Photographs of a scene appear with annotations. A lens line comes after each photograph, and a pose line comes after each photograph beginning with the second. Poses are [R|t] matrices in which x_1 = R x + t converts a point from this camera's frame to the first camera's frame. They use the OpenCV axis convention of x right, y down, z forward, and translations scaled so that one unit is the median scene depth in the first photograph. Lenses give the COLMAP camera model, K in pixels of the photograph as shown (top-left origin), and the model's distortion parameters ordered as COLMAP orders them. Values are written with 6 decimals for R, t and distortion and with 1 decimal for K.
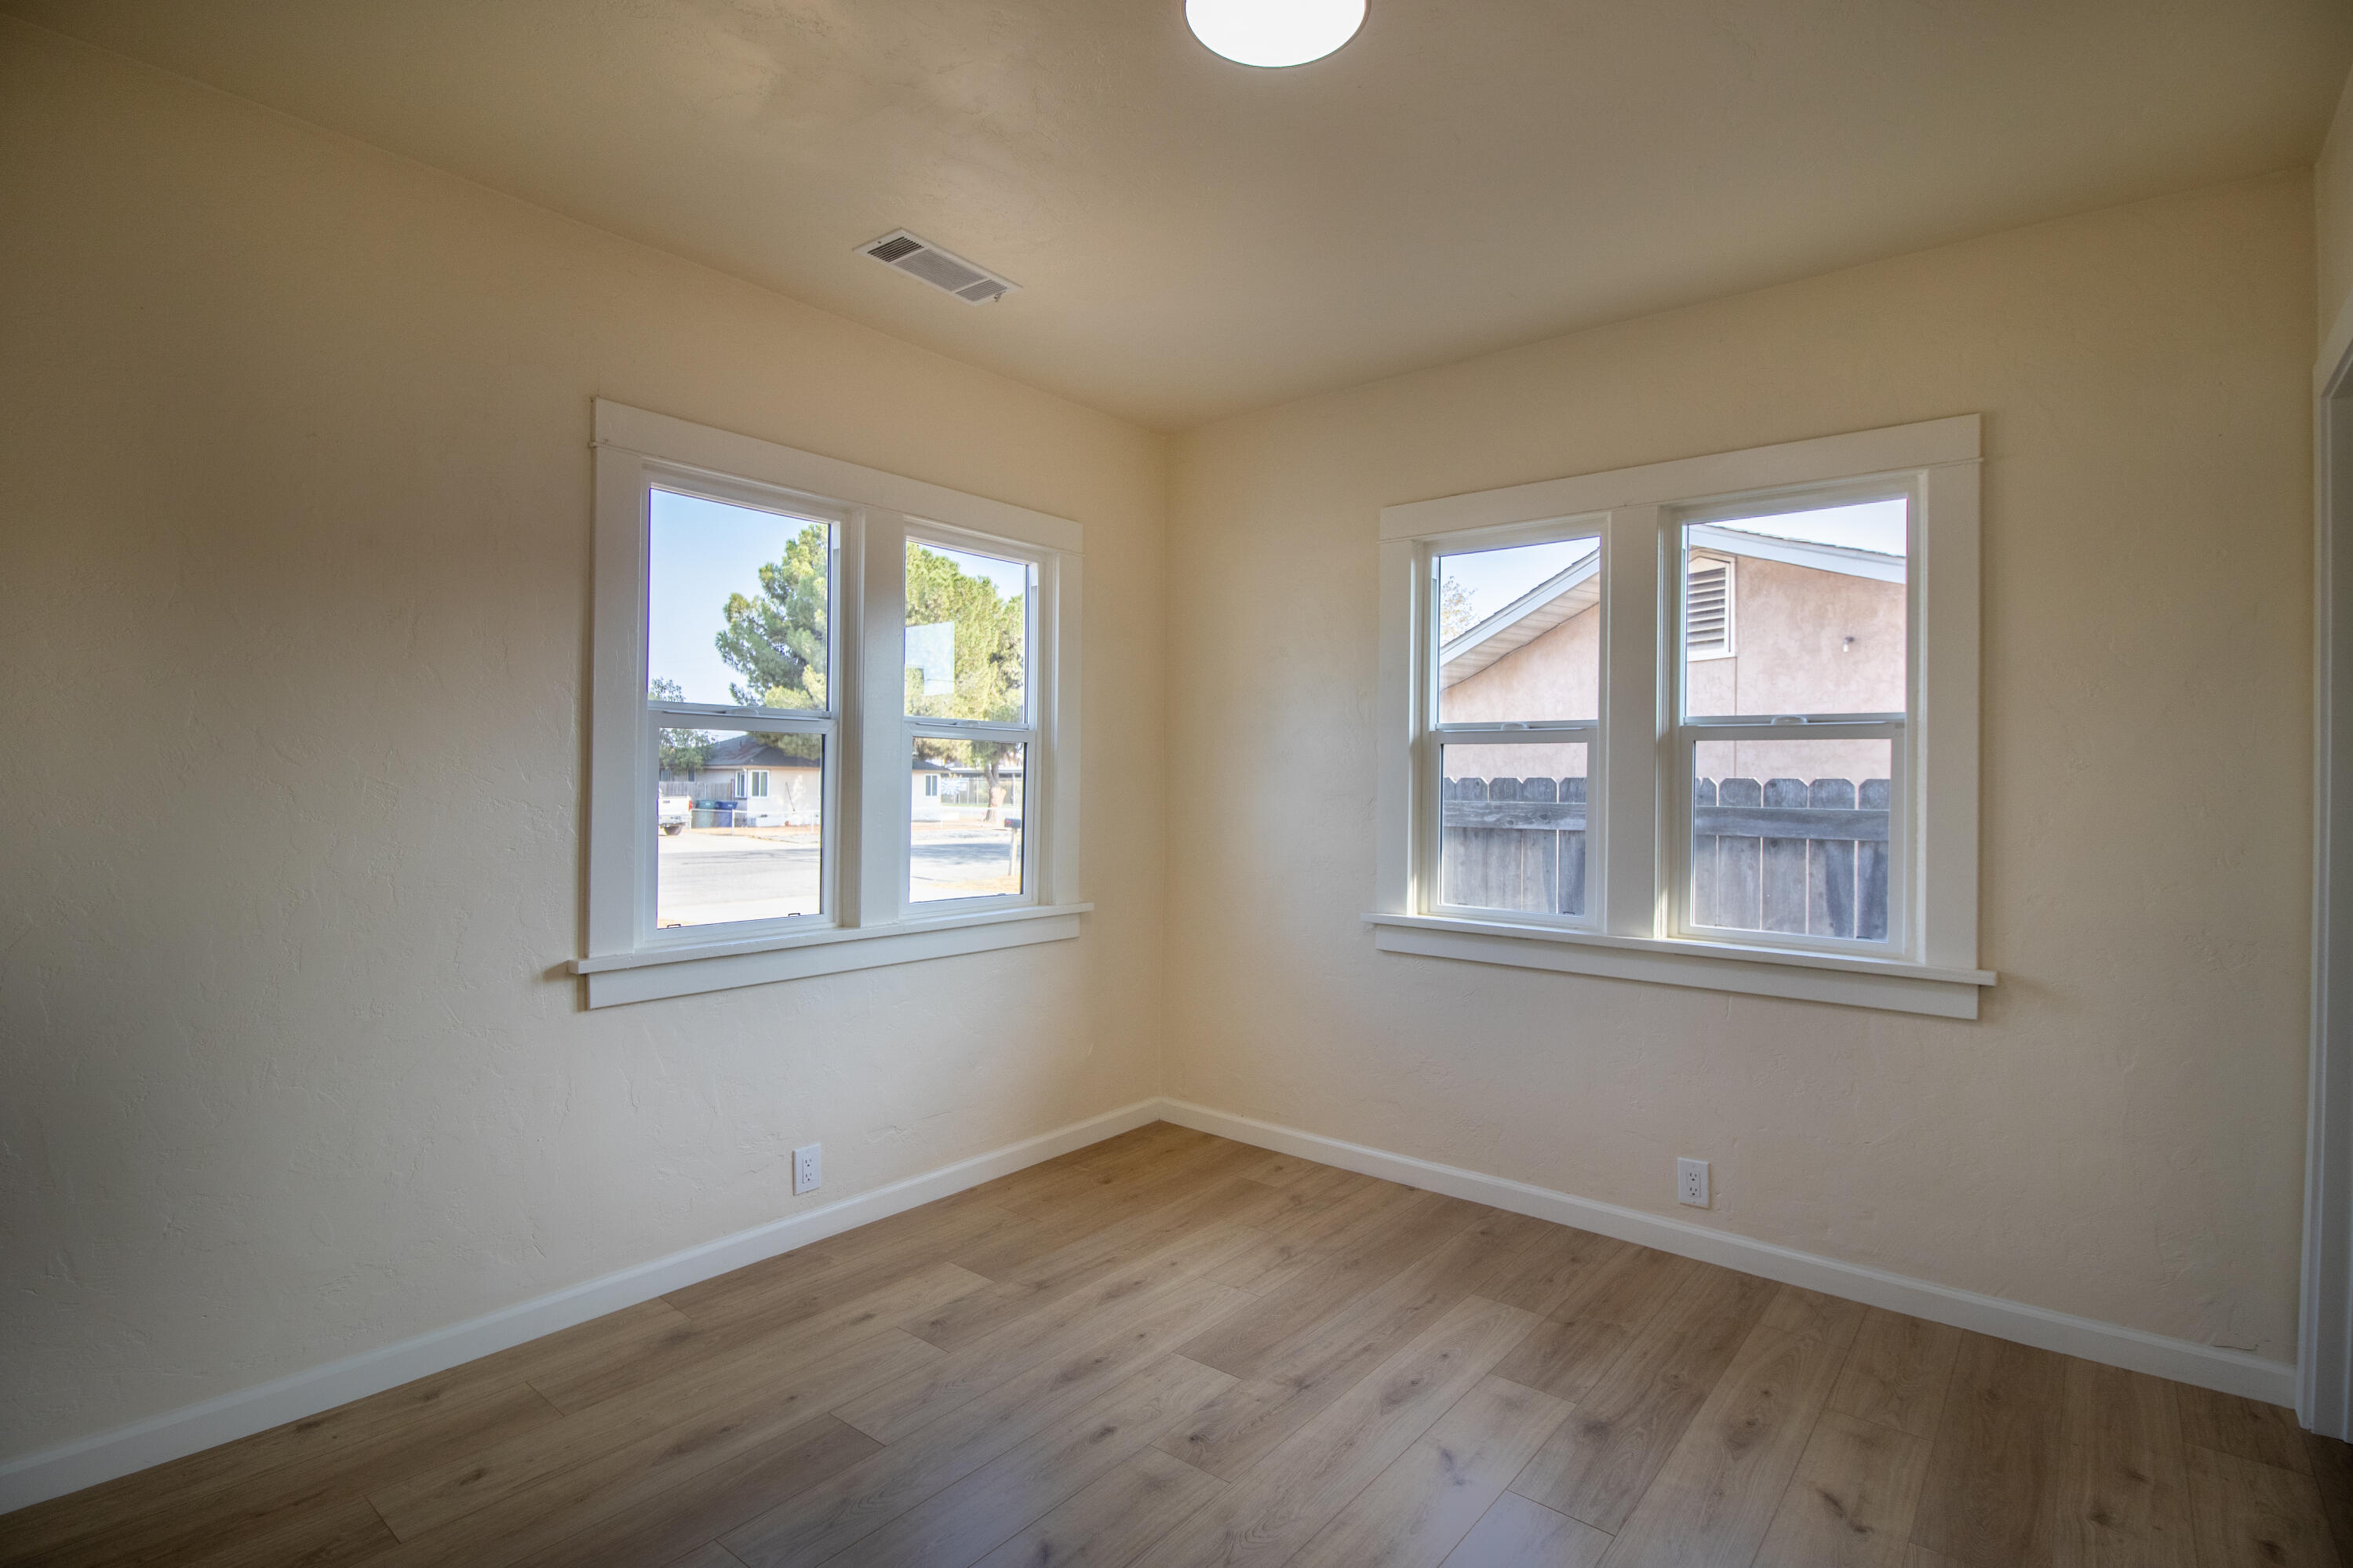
lens RADIAL K [[1137.0, 0, 1176.5], [0, 1137.0, 784.0], [0, 0, 1]] dist [-0.017060, -0.000828]
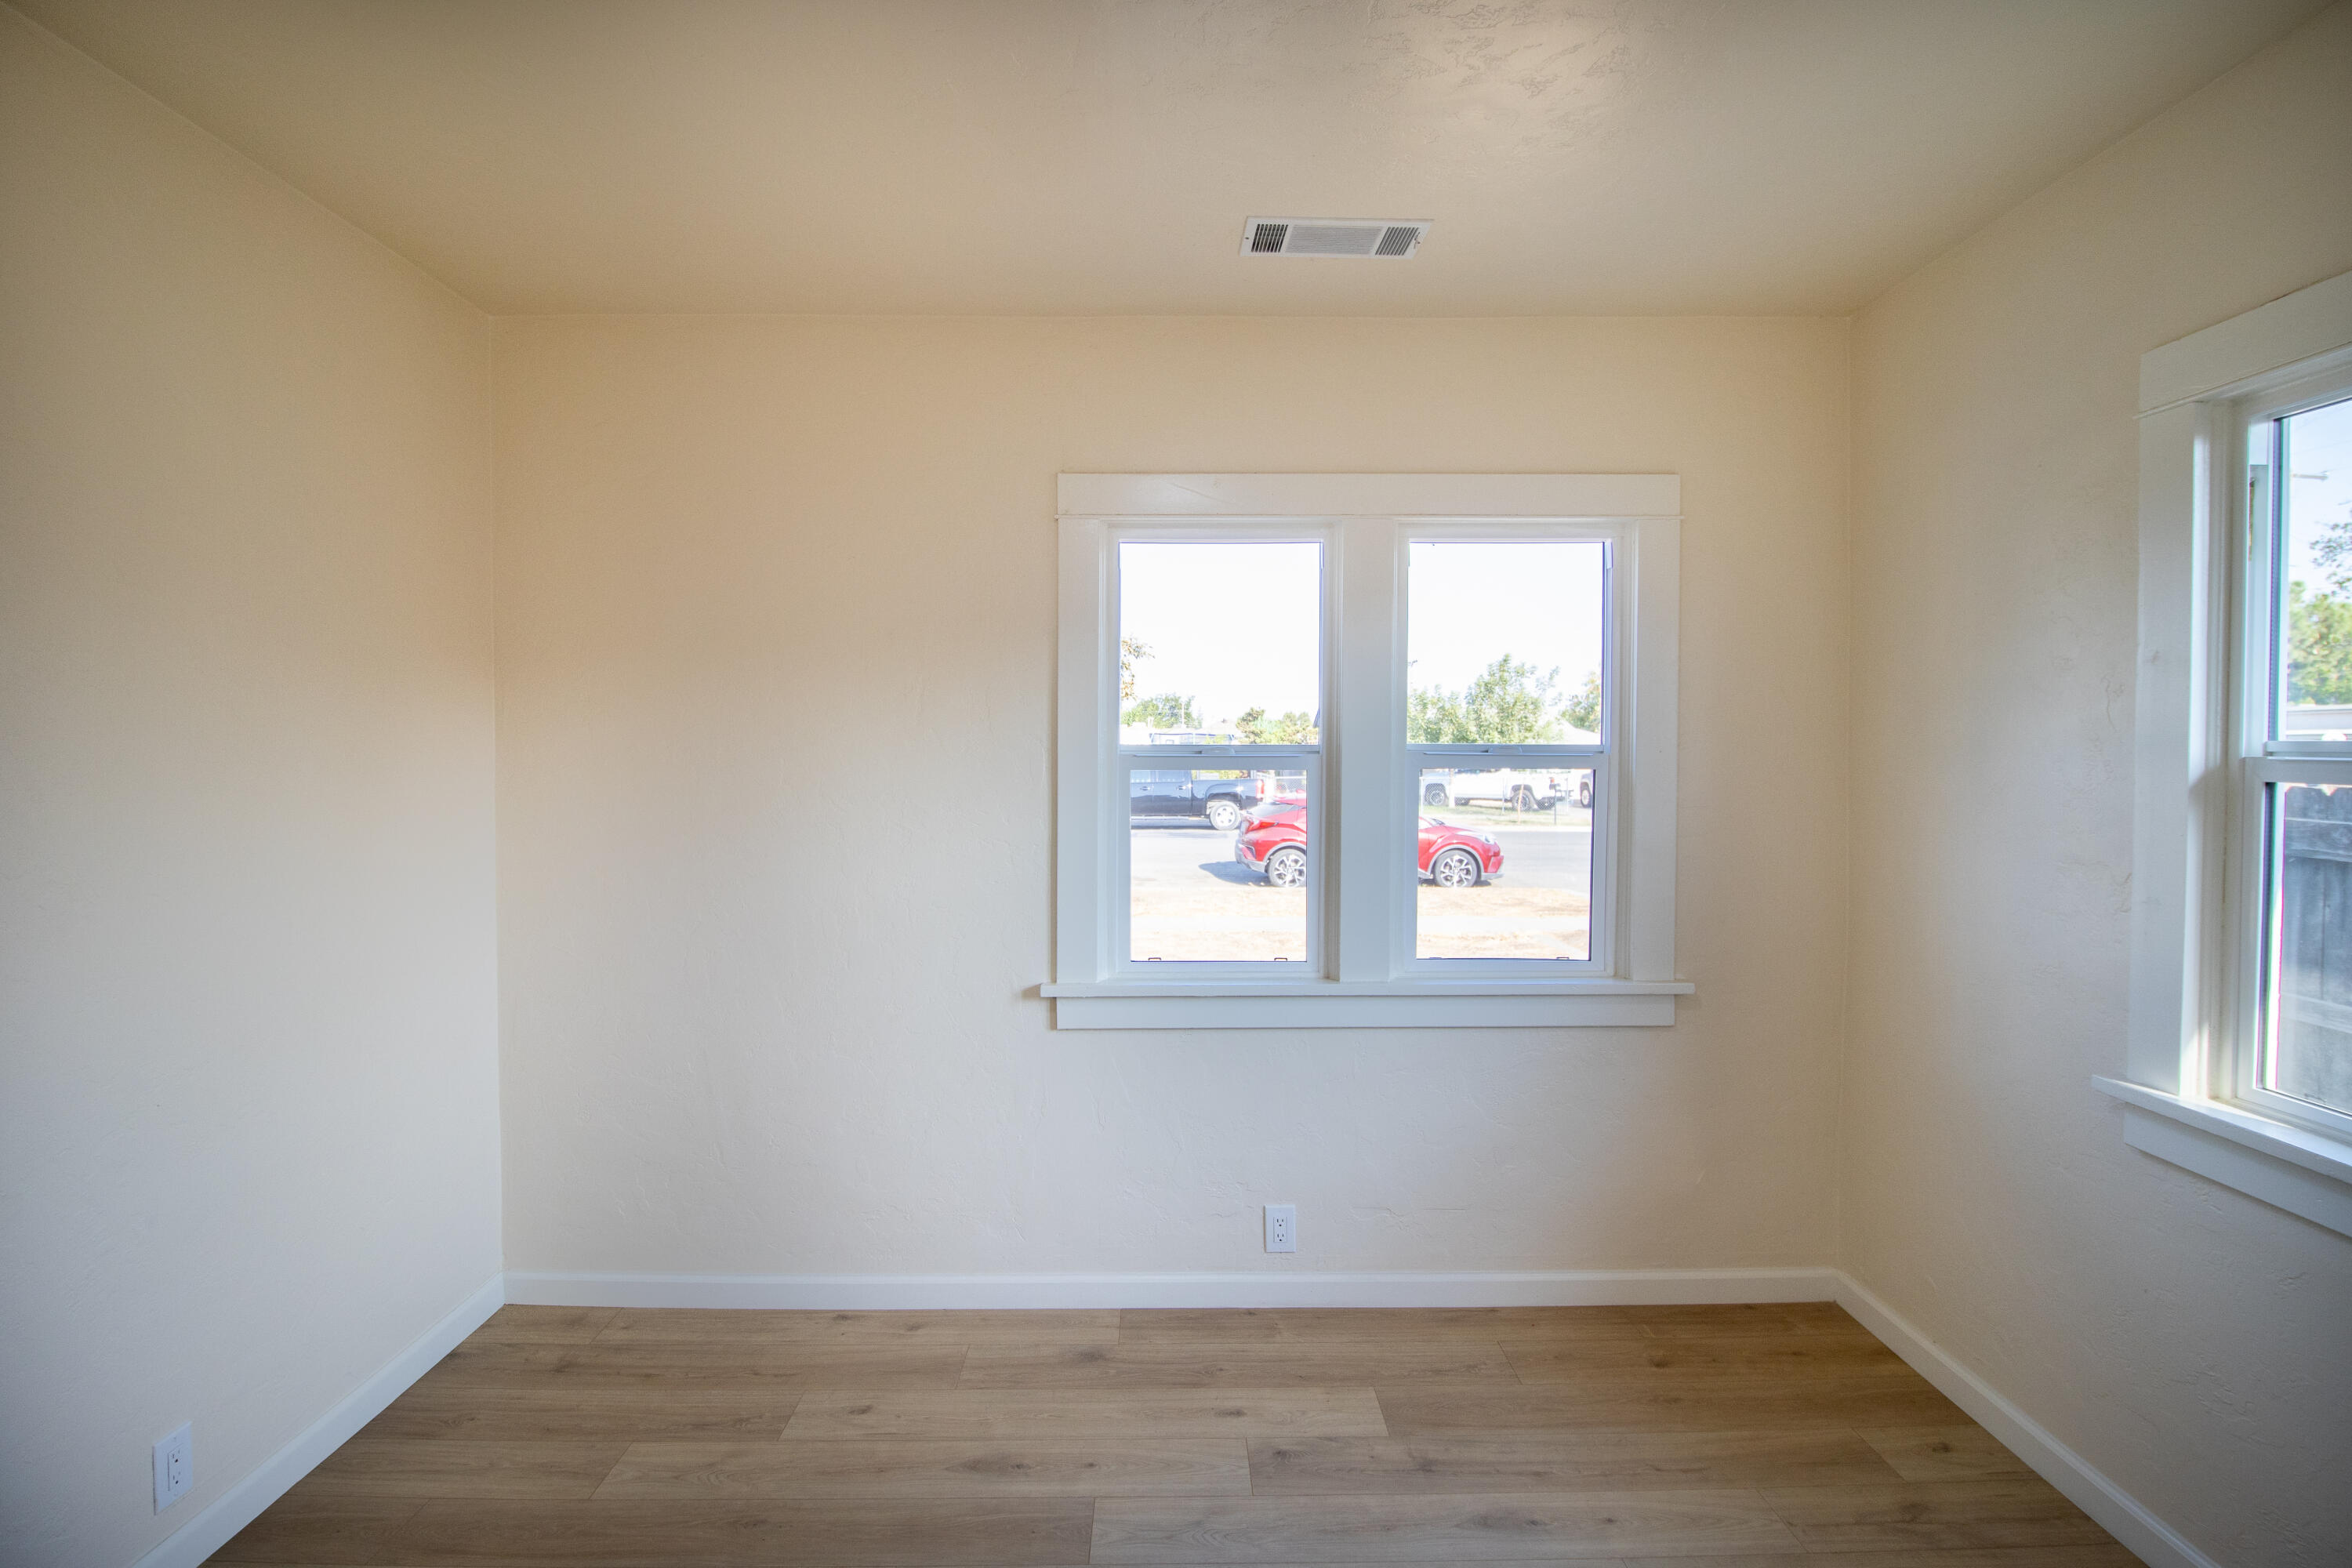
lens RADIAL K [[1136.0, 0, 1173.9], [0, 1136.0, 777.8], [0, 0, 1]] dist [0.014750, -0.026561]
pose [[0.637539, 0.004139, -0.770407, 0.357638], [0.005159, 0.999940, 0.009642, -0.050319], [0.770401, -0.010122, 0.637479, 0.325637]]
